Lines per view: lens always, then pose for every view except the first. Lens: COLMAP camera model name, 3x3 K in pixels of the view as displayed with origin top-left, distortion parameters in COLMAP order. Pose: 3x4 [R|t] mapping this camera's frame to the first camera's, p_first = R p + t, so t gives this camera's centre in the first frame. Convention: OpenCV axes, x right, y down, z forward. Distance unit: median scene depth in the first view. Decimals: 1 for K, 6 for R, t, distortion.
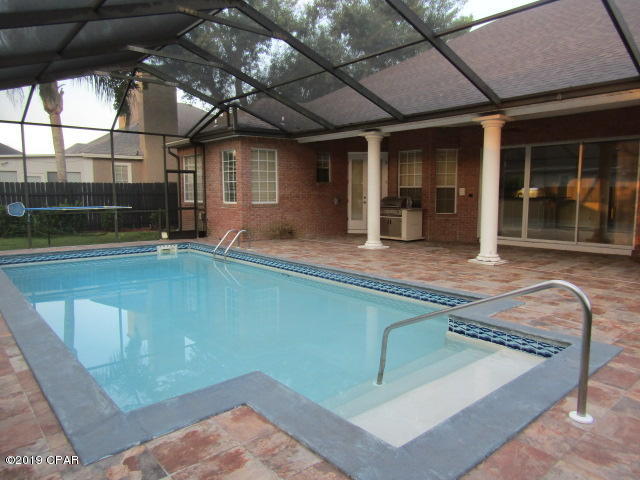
lens RADIAL K [[453.5, 0, 320.0], [0, 453.5, 240.0], [0, 0, 1]] dist [-0.010654, -0.002117]
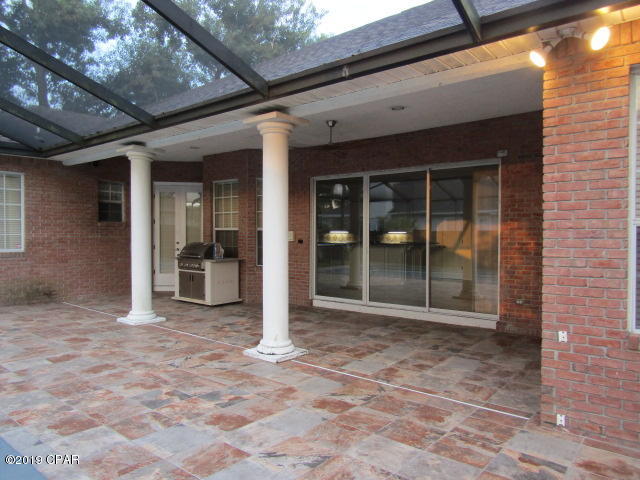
lens RADIAL K [[453.5, 0, 320.0], [0, 453.5, 240.0], [0, 0, 1]] dist [-0.010654, -0.002117]
pose [[0.983603, 0.004357, 0.180294, 0.226855], [0.011993, 0.995915, -0.089494, -0.033769], [-0.179947, 0.090189, 0.979533, 0.269049]]
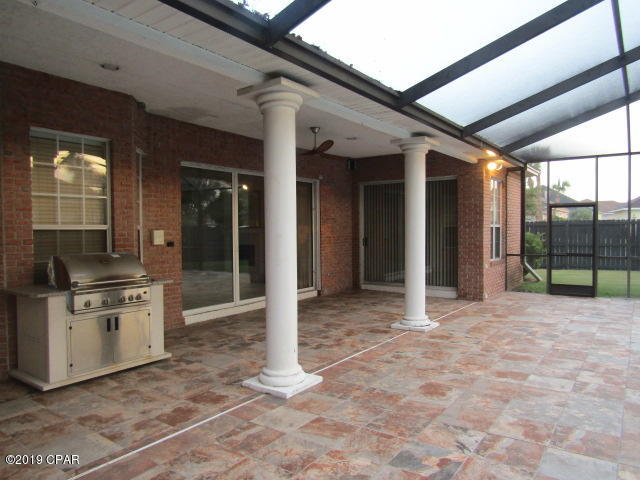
lens RADIAL K [[453.5, 0, 320.0], [0, 453.5, 240.0], [0, 0, 1]] dist [-0.010654, -0.002117]
pose [[-0.238452, -0.019375, 0.970961, -0.234829], [0.113819, 0.992353, 0.047754, -0.106454], [-0.964461, 0.121901, -0.234424, 0.934543]]
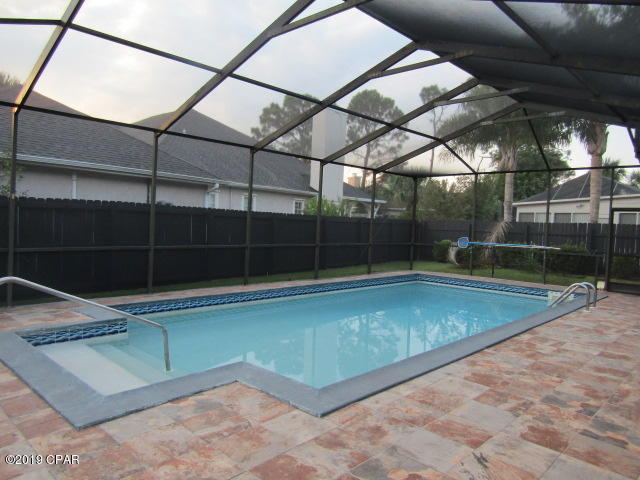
lens RADIAL K [[453.5, 0, 320.0], [0, 453.5, 240.0], [0, 0, 1]] dist [-0.010654, -0.002117]
pose [[0.102471, 0.043672, -0.993777, 0.449191], [-0.141766, 0.989479, 0.028865, -0.045415], [0.984582, 0.137925, 0.107584, 0.395671]]
